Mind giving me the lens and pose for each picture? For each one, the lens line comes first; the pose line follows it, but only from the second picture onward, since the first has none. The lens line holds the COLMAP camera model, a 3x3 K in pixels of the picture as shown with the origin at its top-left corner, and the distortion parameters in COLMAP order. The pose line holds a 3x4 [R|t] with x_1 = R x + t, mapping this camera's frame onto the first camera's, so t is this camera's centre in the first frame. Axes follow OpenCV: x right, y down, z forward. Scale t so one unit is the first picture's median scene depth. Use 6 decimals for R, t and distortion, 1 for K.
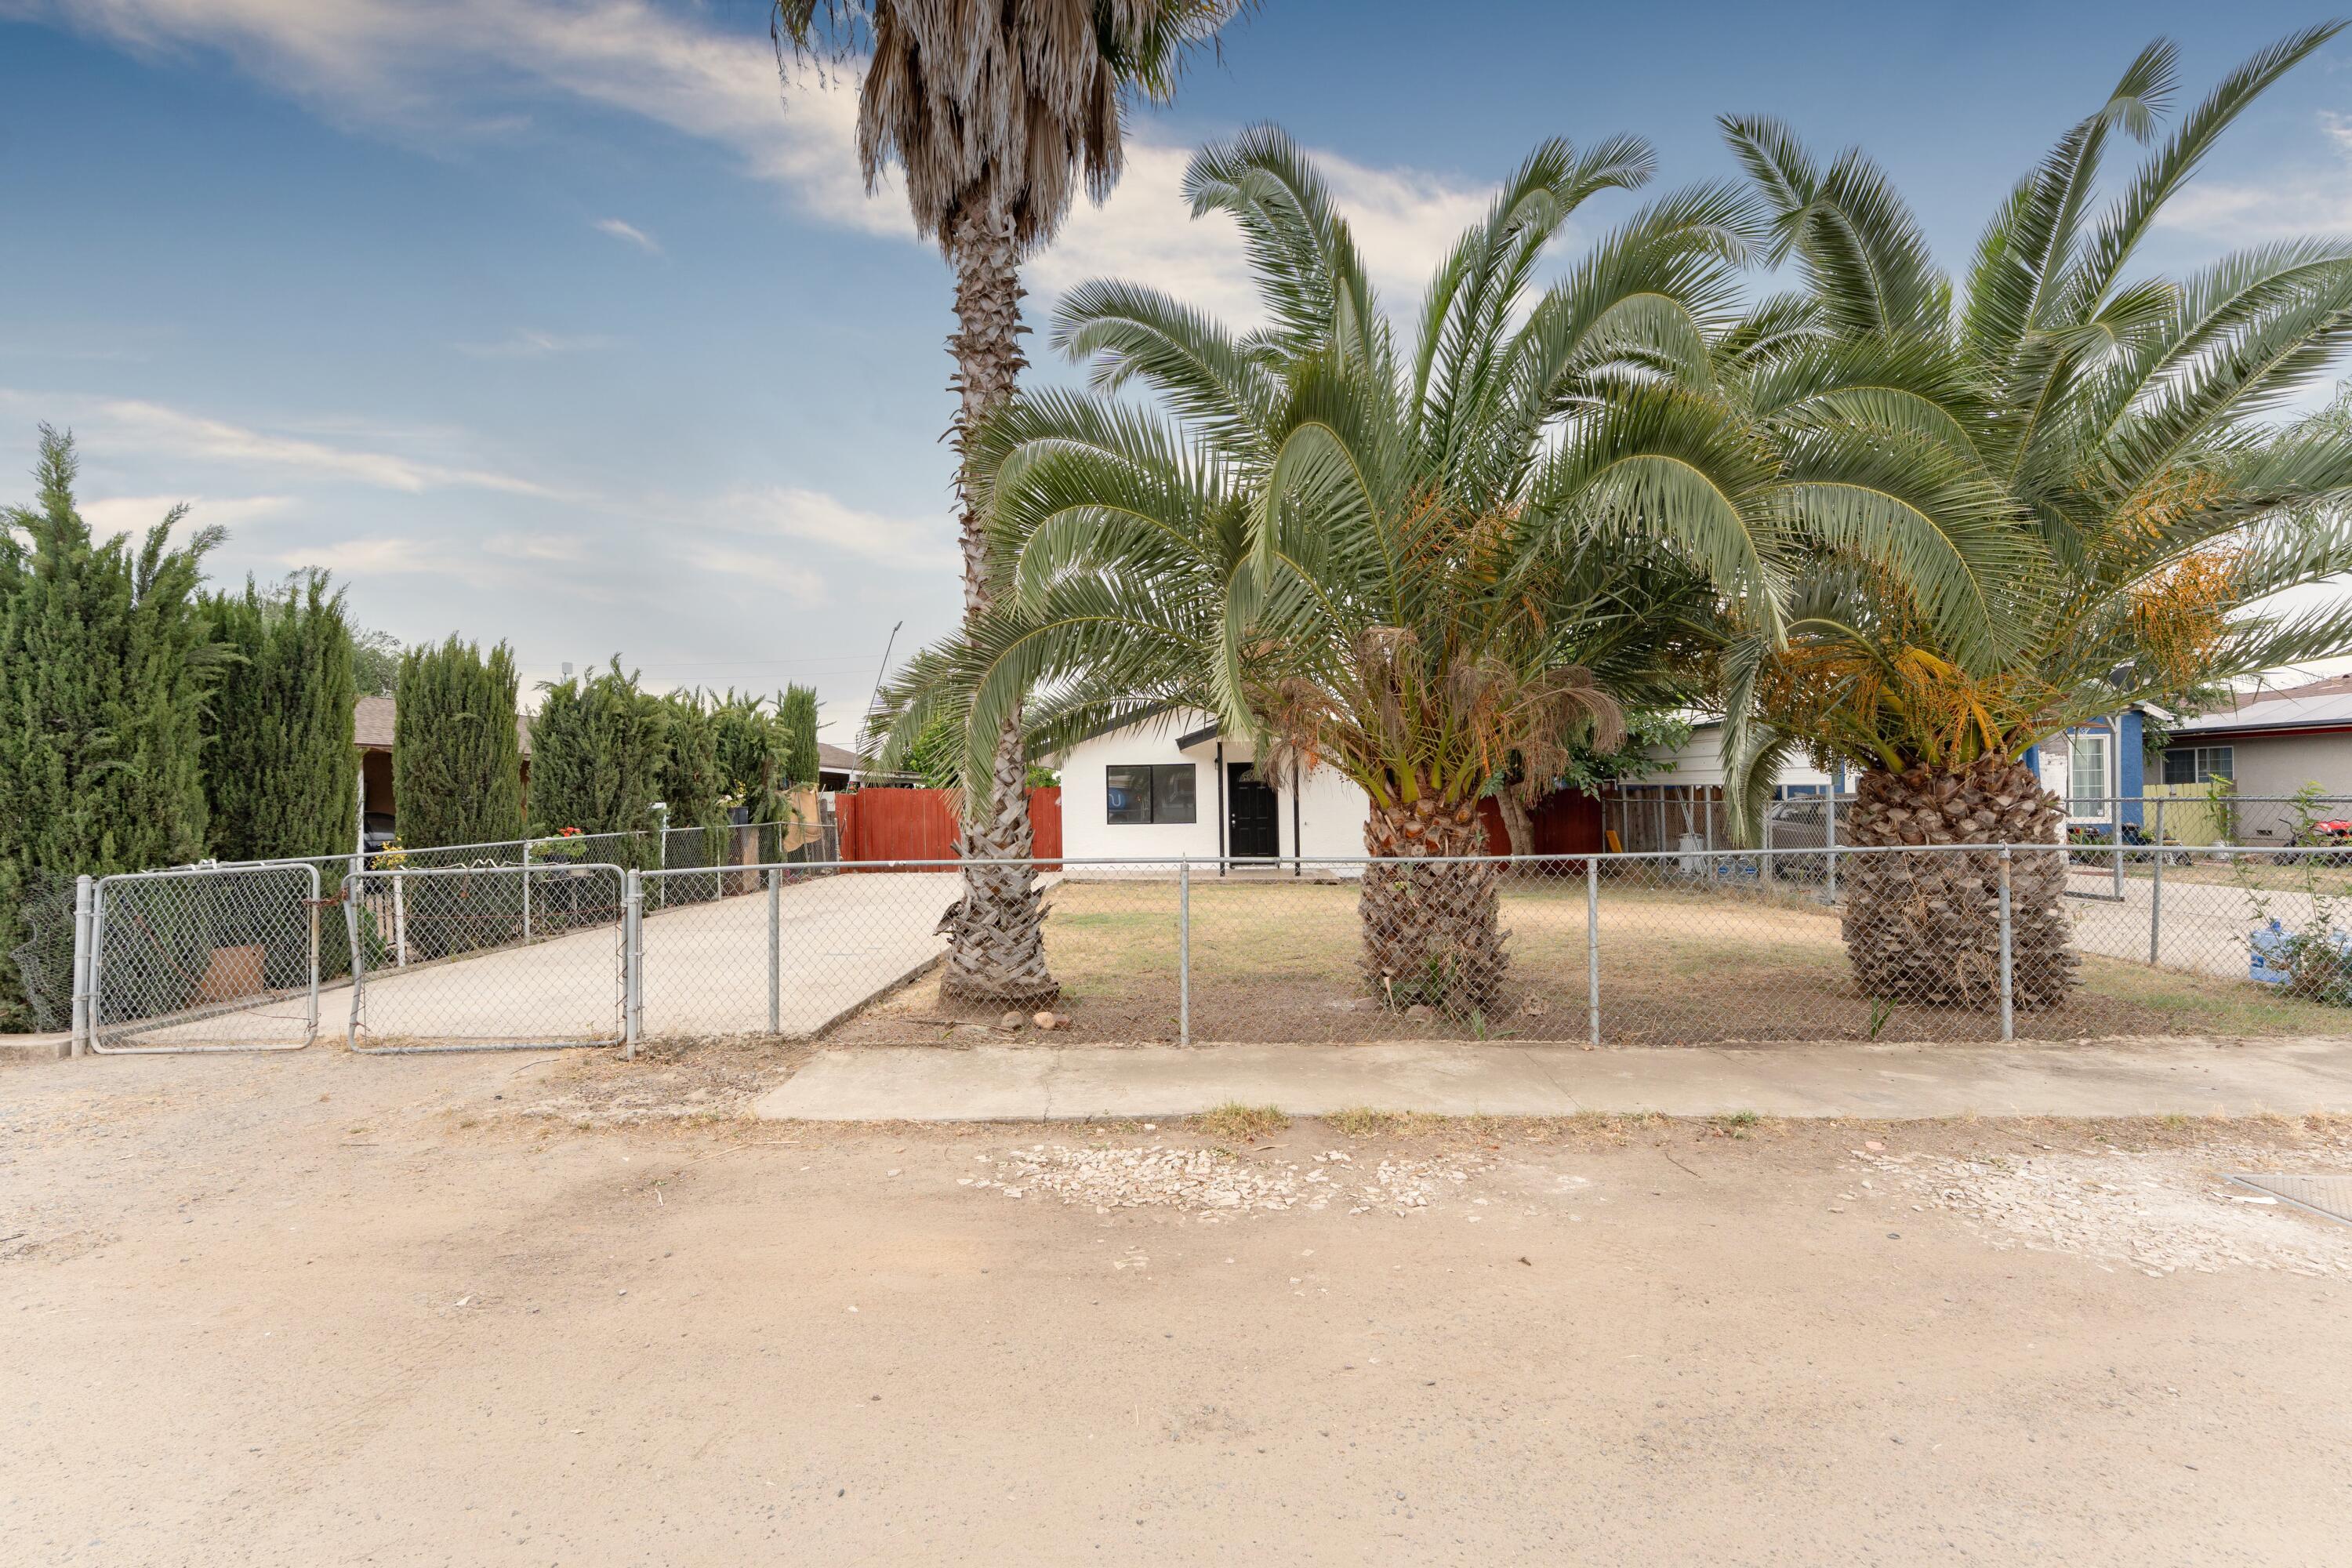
lens RADIAL K [[938.0, 0, 1162.1], [0, 938.0, 775.0], [0, 0, 1]] dist [-0.016338, 0.000001]
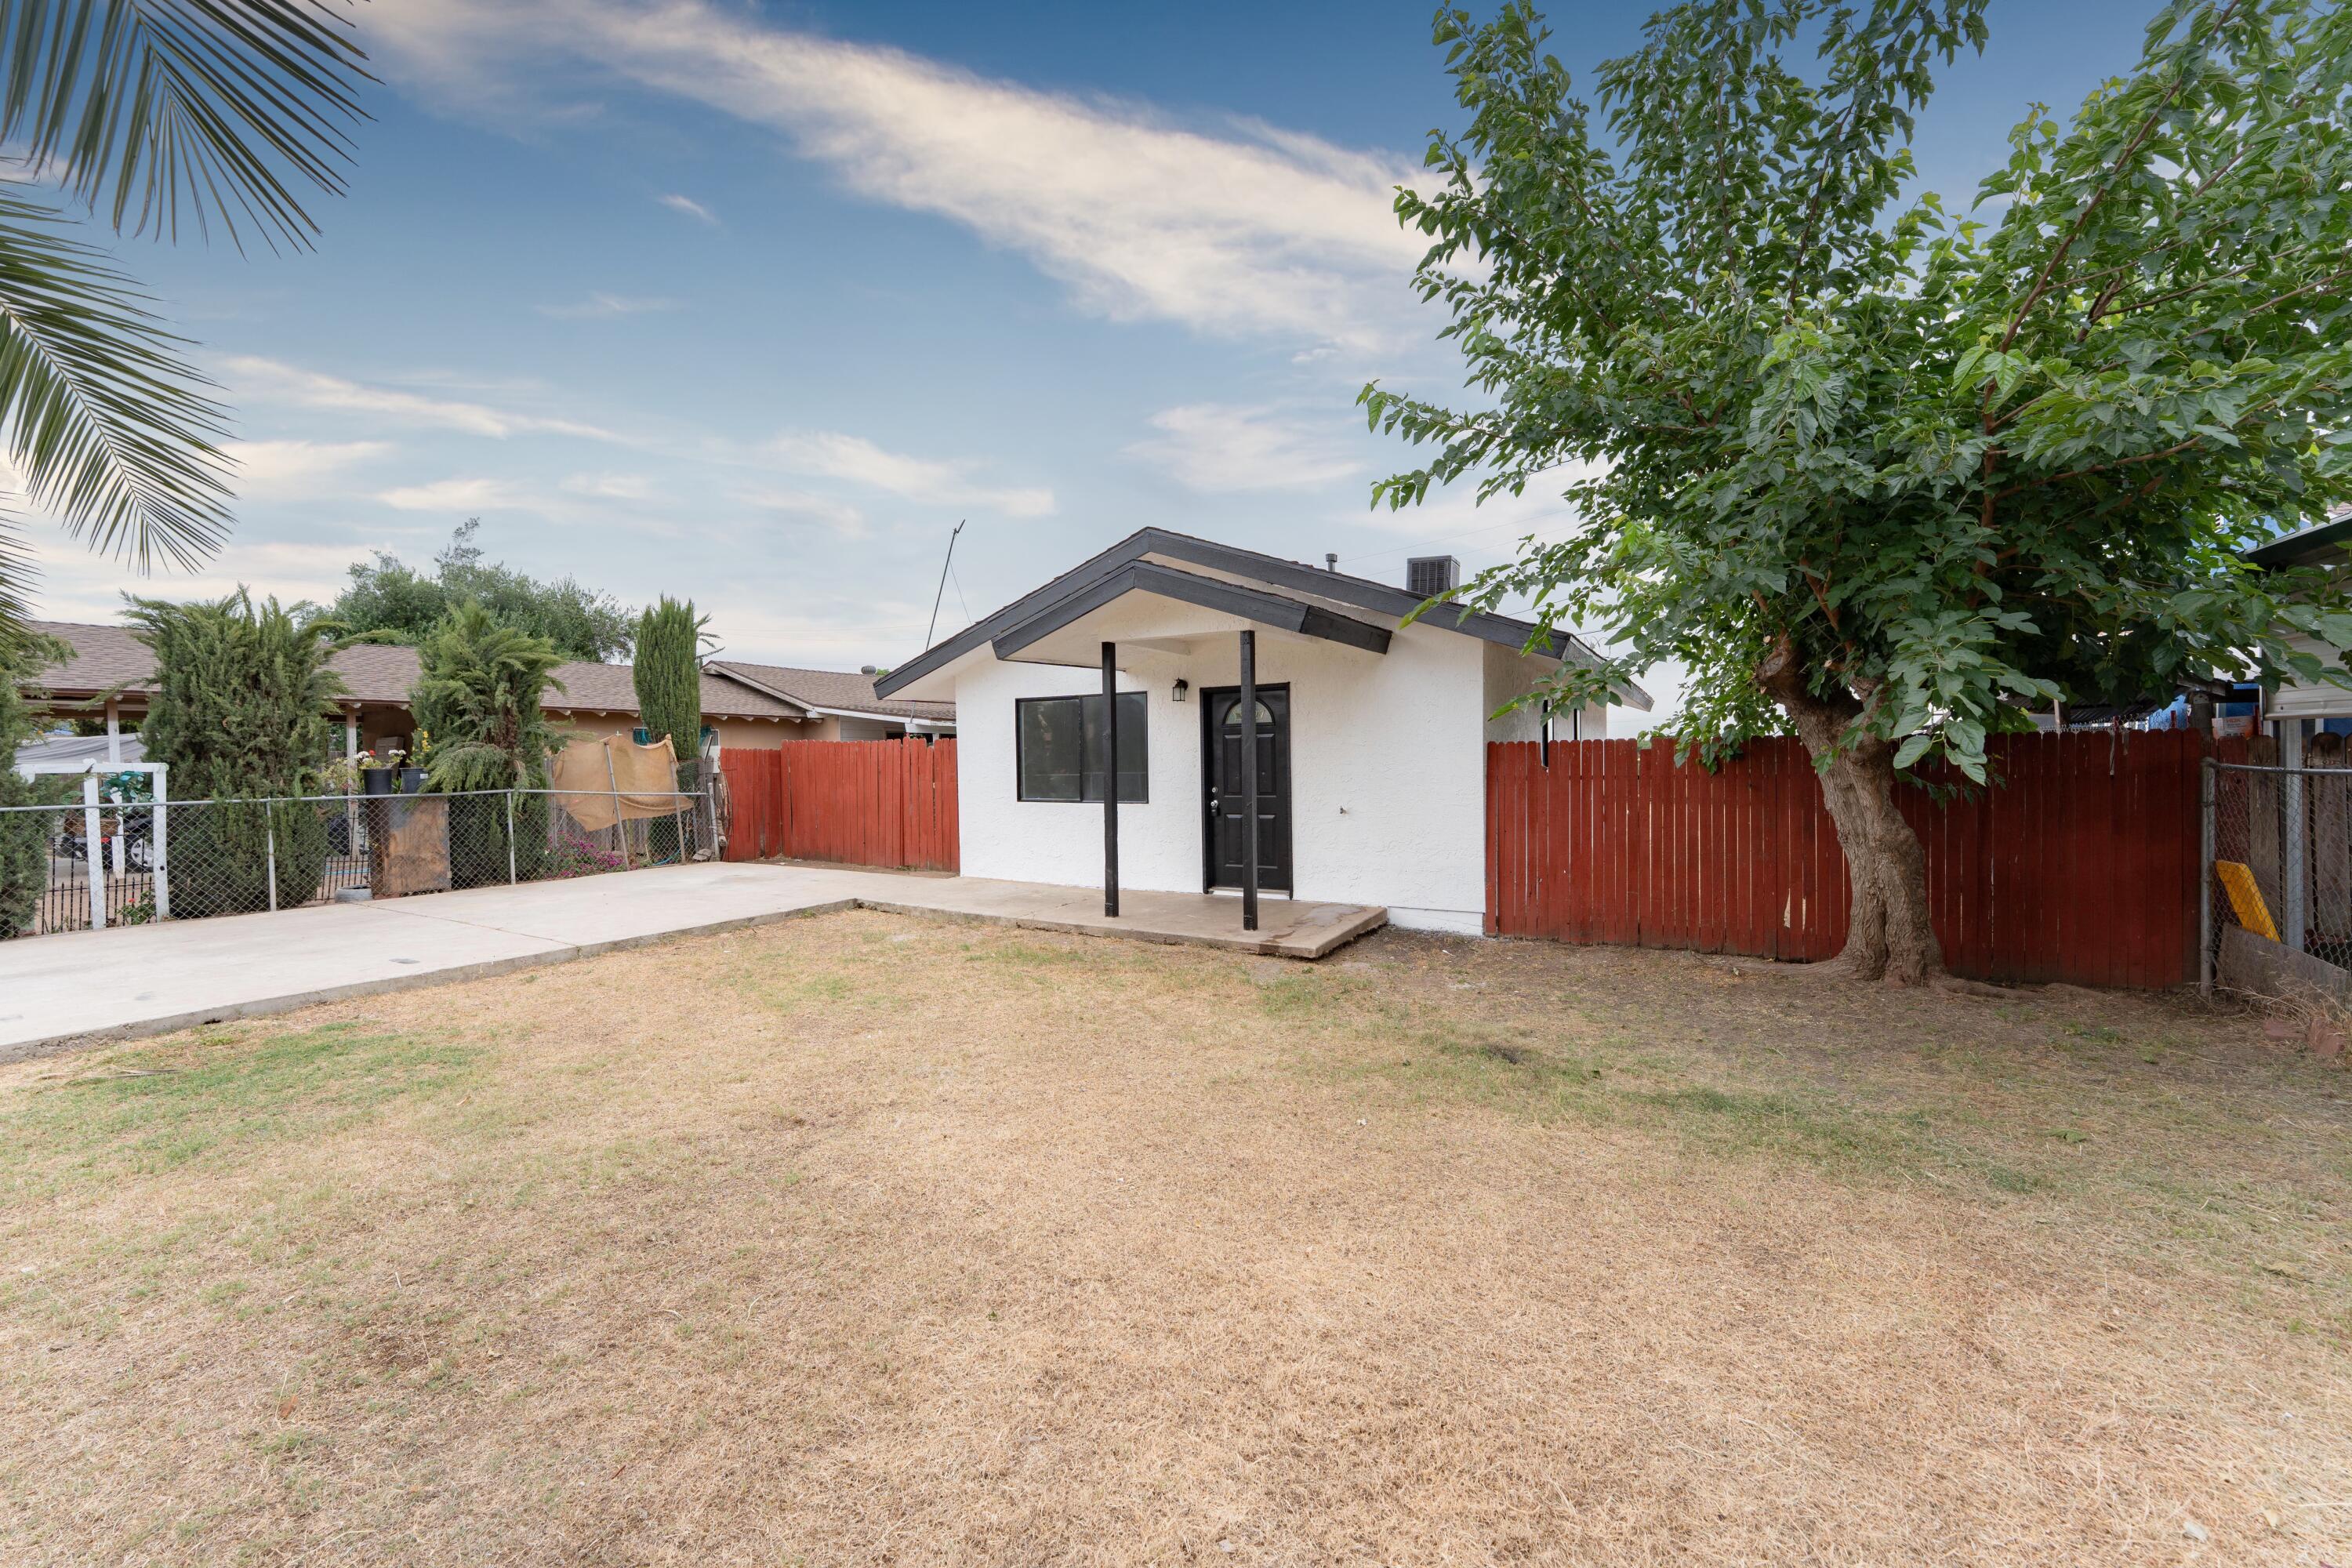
lens RADIAL K [[938.0, 0, 1162.1], [0, 938.0, 775.0], [0, 0, 1]] dist [-0.016338, 0.000001]
pose [[0.883642, 0.010946, -0.468036, 0.305900], [0.011747, 0.998893, 0.045540, 0.011774], [0.468017, -0.045739, 0.882535, 0.552541]]
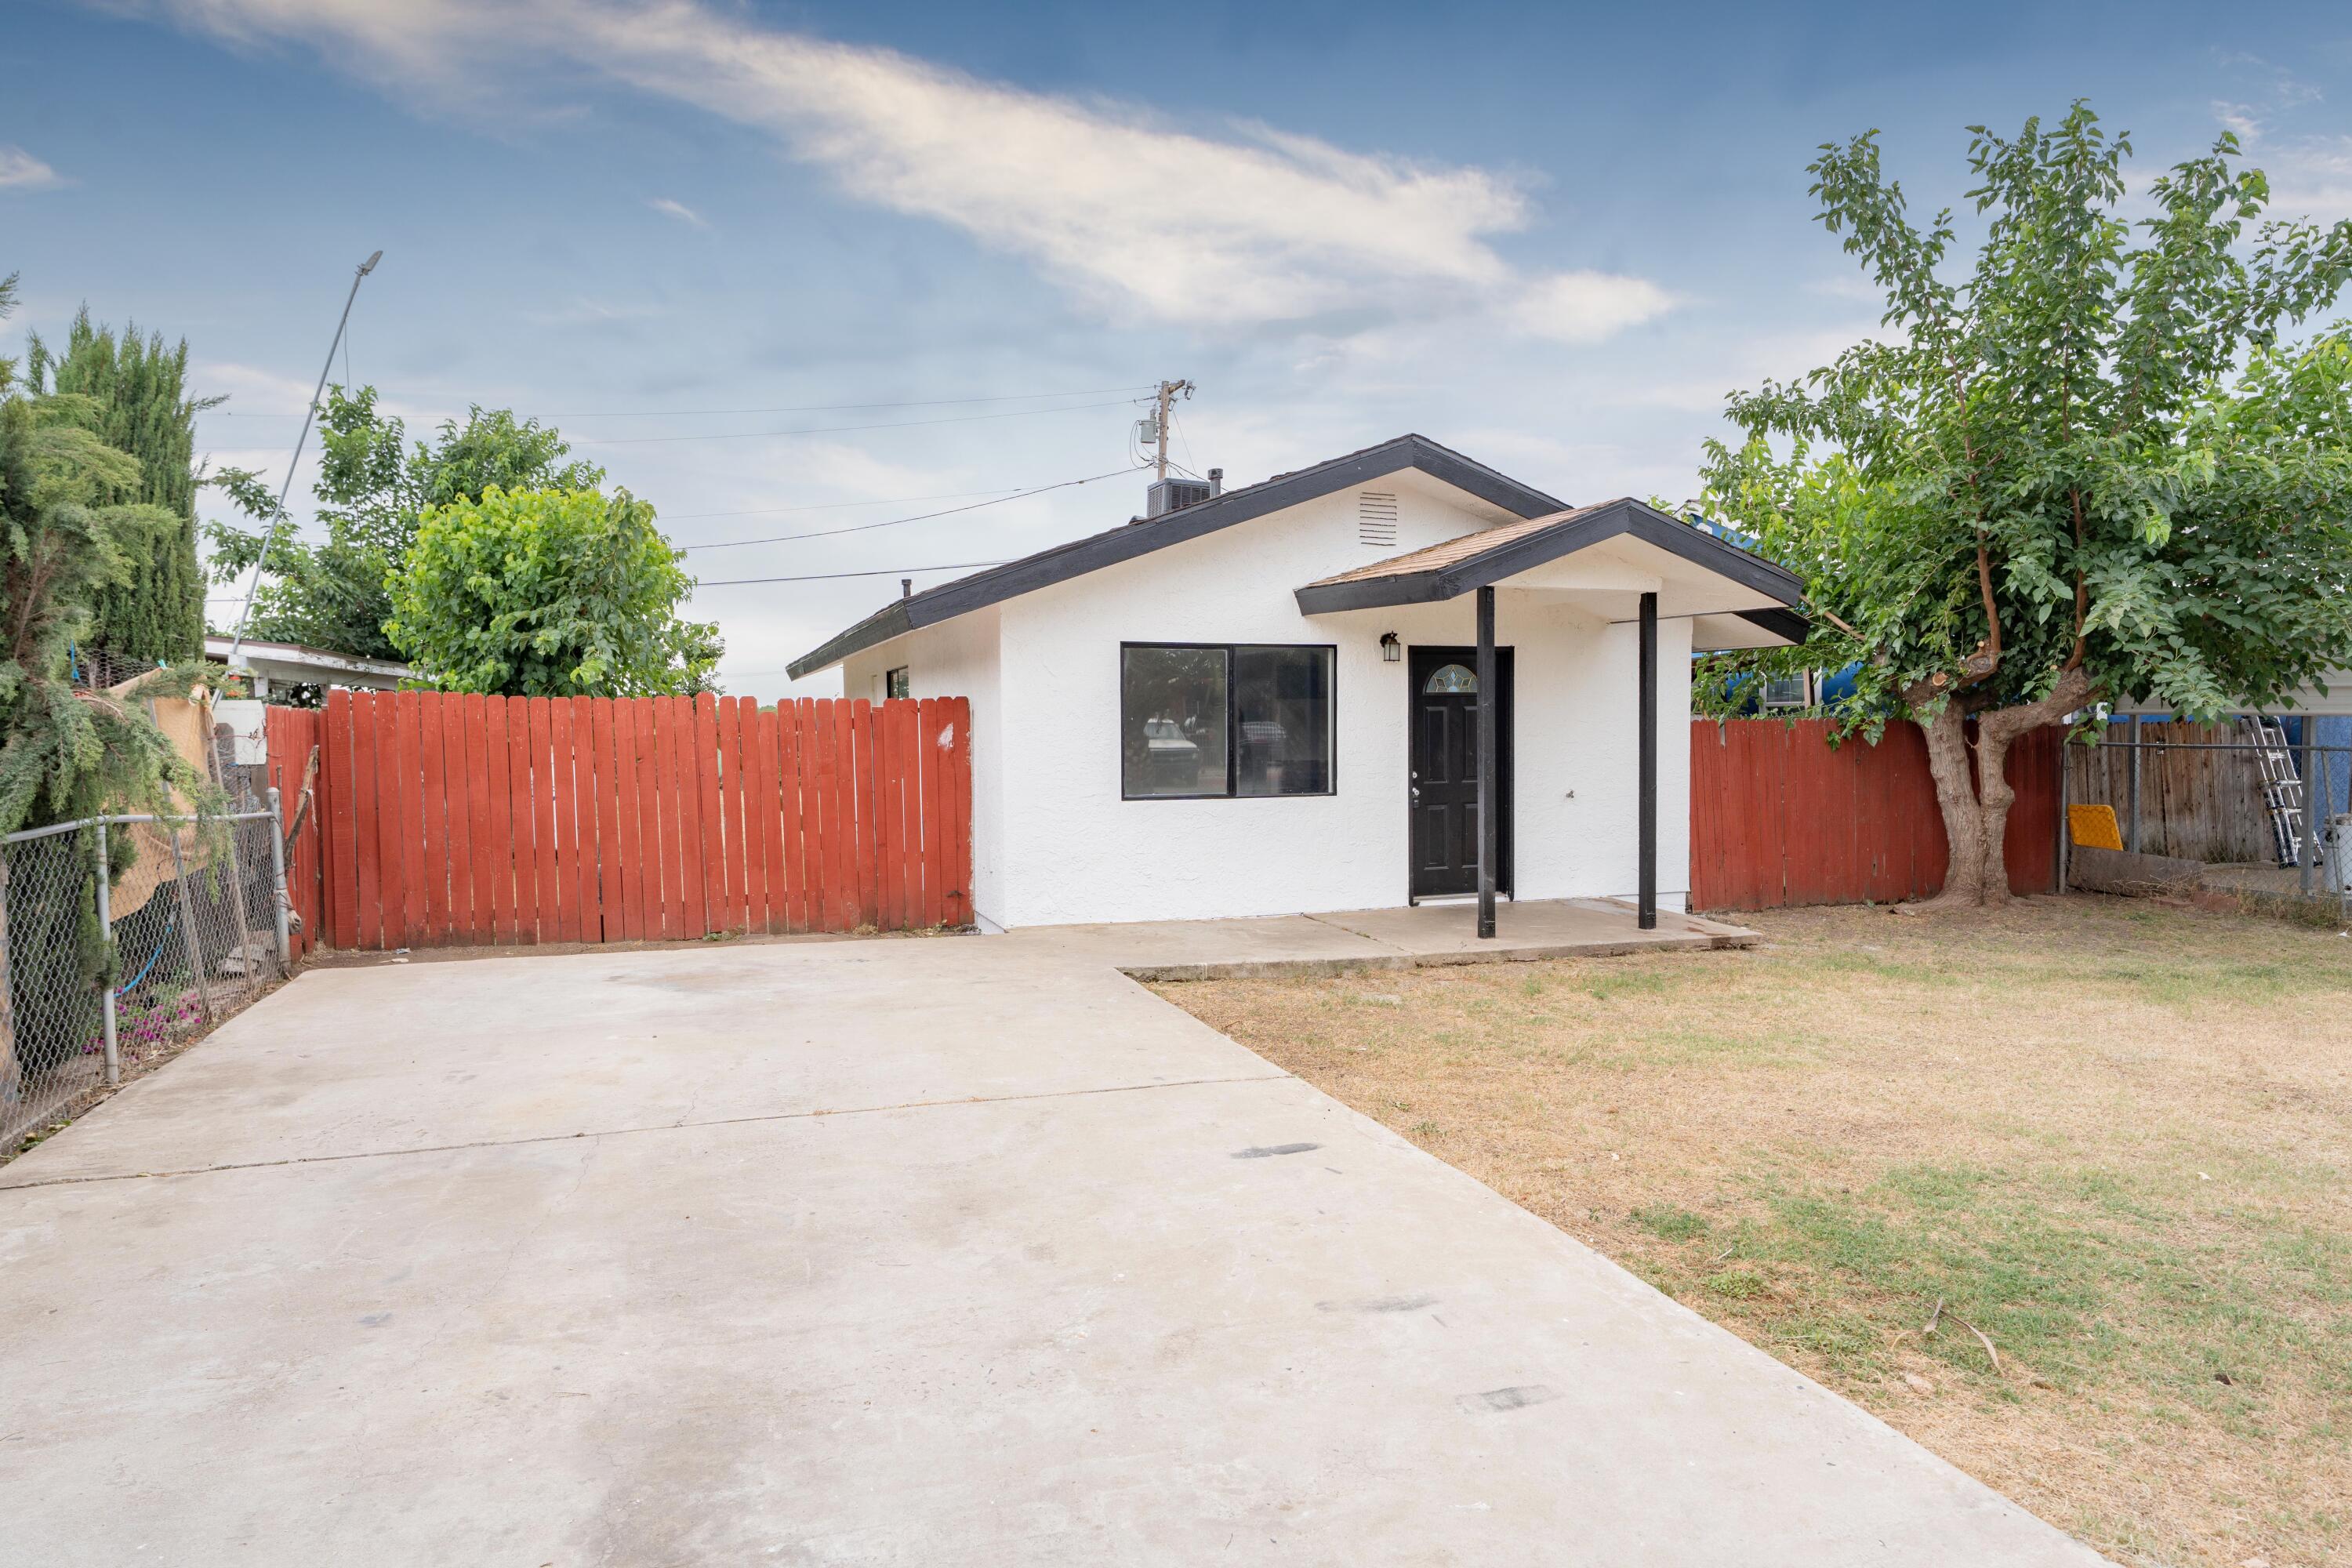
lens RADIAL K [[1342.7, 0, 1187.2], [0, 1342.7, 778.9], [0, 0, 1]] dist [-0.003632, -0.001523]
pose [[0.931564, -0.004916, 0.363544, -0.241924], [-0.018449, 0.997981, 0.060769, 0.011672], [-0.363109, -0.063317, 0.929593, 0.509424]]
